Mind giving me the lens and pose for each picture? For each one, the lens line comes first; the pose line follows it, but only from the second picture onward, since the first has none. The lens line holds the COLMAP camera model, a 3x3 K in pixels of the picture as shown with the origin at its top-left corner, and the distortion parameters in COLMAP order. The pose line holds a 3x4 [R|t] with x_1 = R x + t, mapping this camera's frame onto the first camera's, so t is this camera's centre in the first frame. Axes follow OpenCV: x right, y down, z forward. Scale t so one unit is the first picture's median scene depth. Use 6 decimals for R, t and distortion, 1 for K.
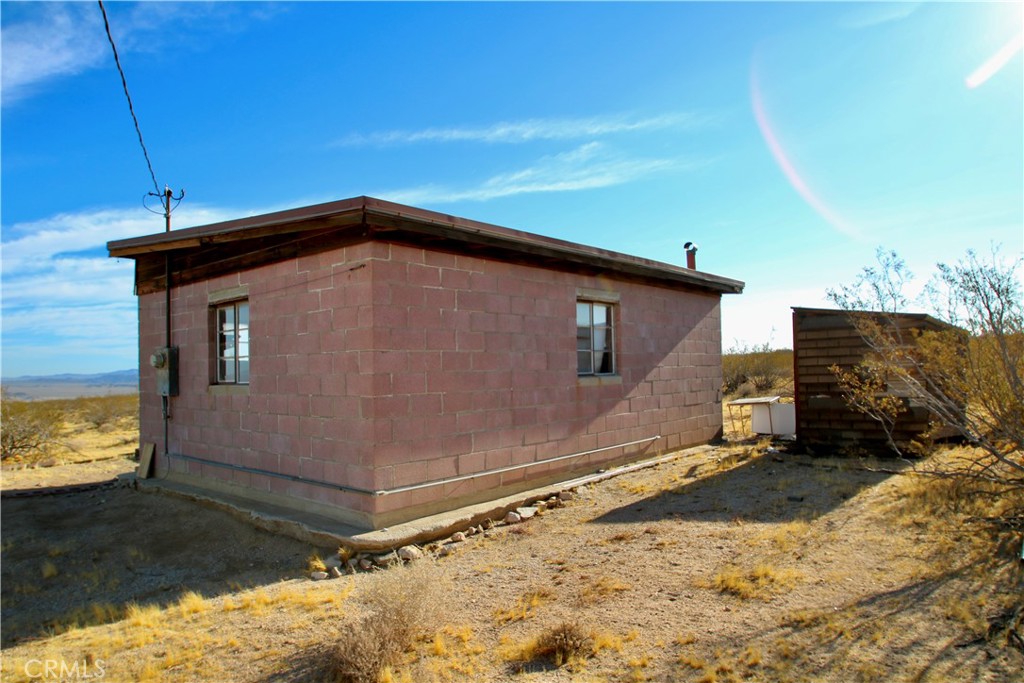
lens RADIAL K [[641.5, 0, 517.1], [0, 641.5, 336.9], [0, 0, 1]] dist [-0.045382, -0.002082]
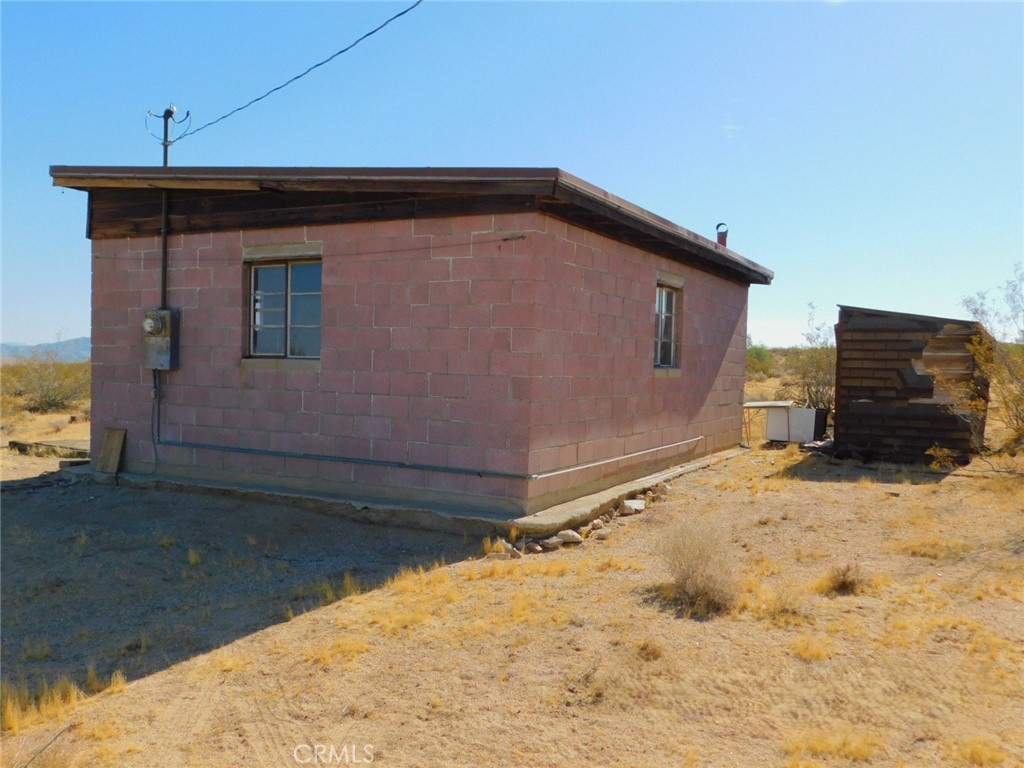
lens RADIAL K [[884.7, 0, 511.7], [0, 884.7, 380.8], [0, 0, 1]] dist [-0.036268, 0.016773]
pose [[0.974403, 0.041086, 0.221021, -0.406966], [-0.056224, 0.996451, 0.062640, 0.013698], [-0.217663, -0.073463, 0.973255, -0.208318]]
